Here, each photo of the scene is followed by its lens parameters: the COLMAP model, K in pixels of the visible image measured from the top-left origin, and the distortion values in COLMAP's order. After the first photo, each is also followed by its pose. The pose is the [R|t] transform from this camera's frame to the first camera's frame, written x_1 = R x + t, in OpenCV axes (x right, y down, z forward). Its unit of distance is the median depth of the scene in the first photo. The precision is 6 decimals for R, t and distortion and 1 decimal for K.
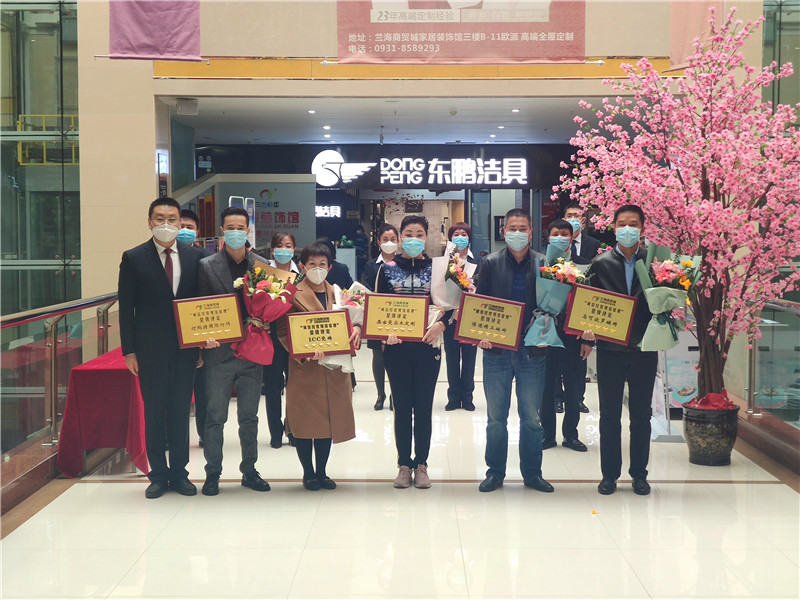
lens RADIAL K [[1239.7, 0, 402.0], [0, 1239.7, 300.1], [0, 0, 1]] dist [0.199084, -0.680313]
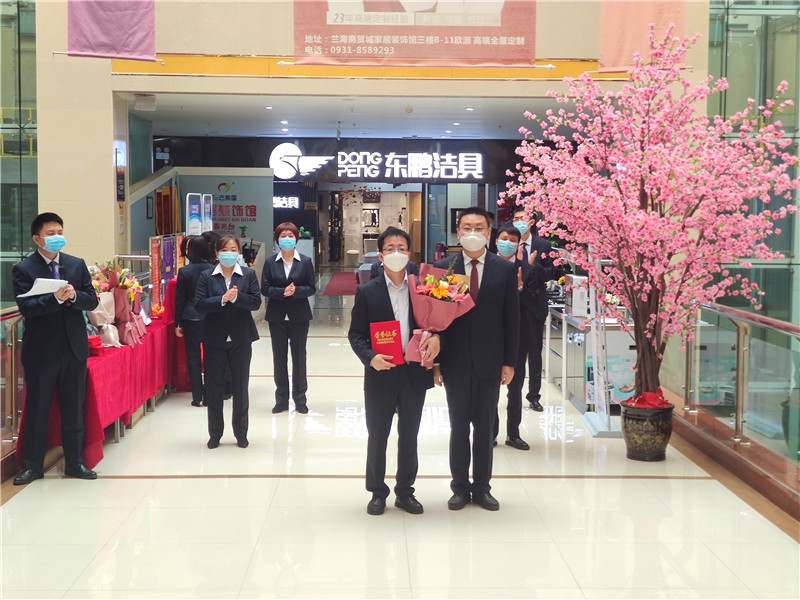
lens RADIAL K [[1239.7, 0, 402.0], [0, 1239.7, 300.1], [0, 0, 1]] dist [0.199084, -0.680313]
pose [[0.999444, 0.005032, 0.032949, 0.003789], [-0.005371, 0.999933, 0.010213, -0.007784], [-0.032896, -0.010384, 0.999405, -0.024328]]
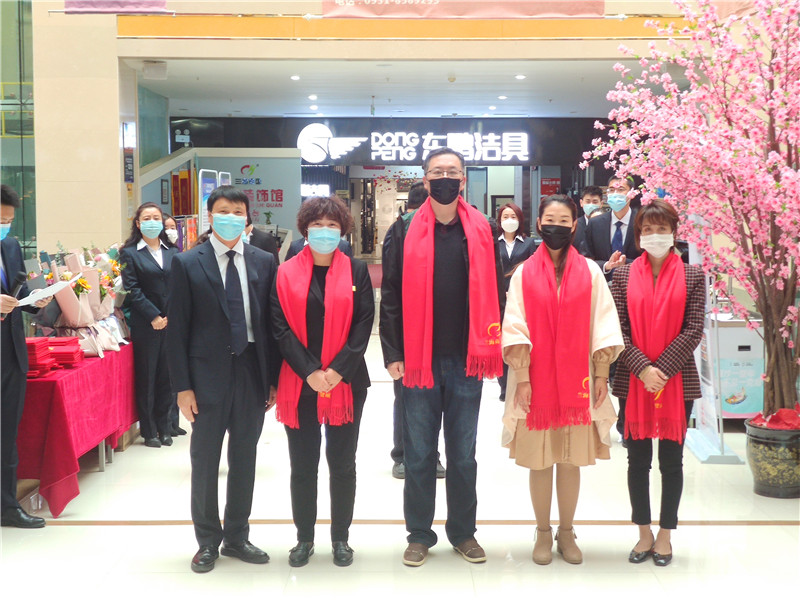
lens RADIAL K [[1241.5, 0, 402.1], [0, 1241.5, 294.8], [0, 0, 1]] dist [0.242461, -0.978092]
pose [[0.999971, -0.000159, 0.007650, -0.002552], [0.000076, 0.999942, 0.010804, -0.004631], [-0.007652, -0.010803, 0.999912, 0.118306]]
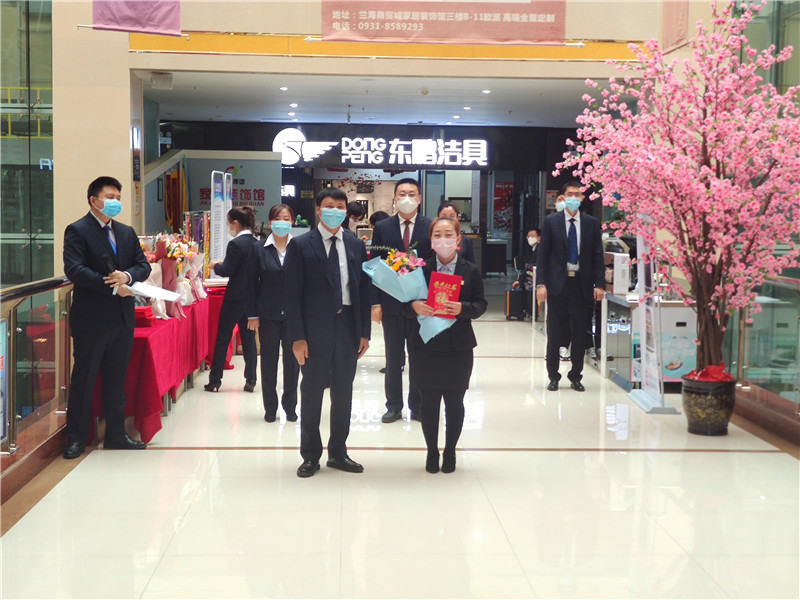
lens RADIAL K [[1235.4, 0, 401.2], [0, 1235.4, 299.8], [0, 0, 1]] dist [0.213808, -0.760632]
pose [[0.998624, 0.008864, 0.051687, -0.037760], [-0.009594, 0.999858, 0.013883, 0.004976], [-0.051556, -0.014360, 0.998567, -0.008855]]
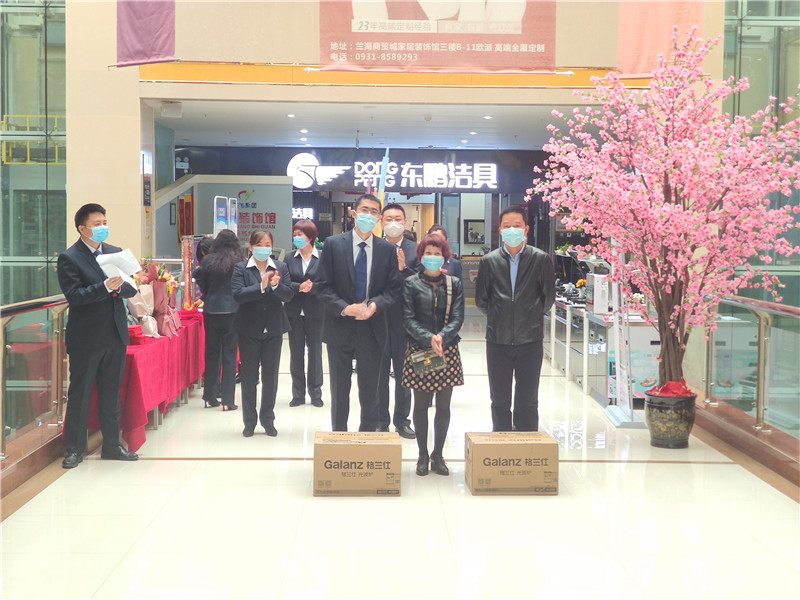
lens RADIAL K [[1235.4, 0, 401.2], [0, 1235.4, 299.8], [0, 0, 1]] dist [0.213808, -0.760632]
pose [[0.999602, 0.008877, 0.026774, -0.009811], [-0.008793, 0.999956, -0.003272, 0.005545], [-0.026802, 0.003036, 0.999636, -0.044092]]
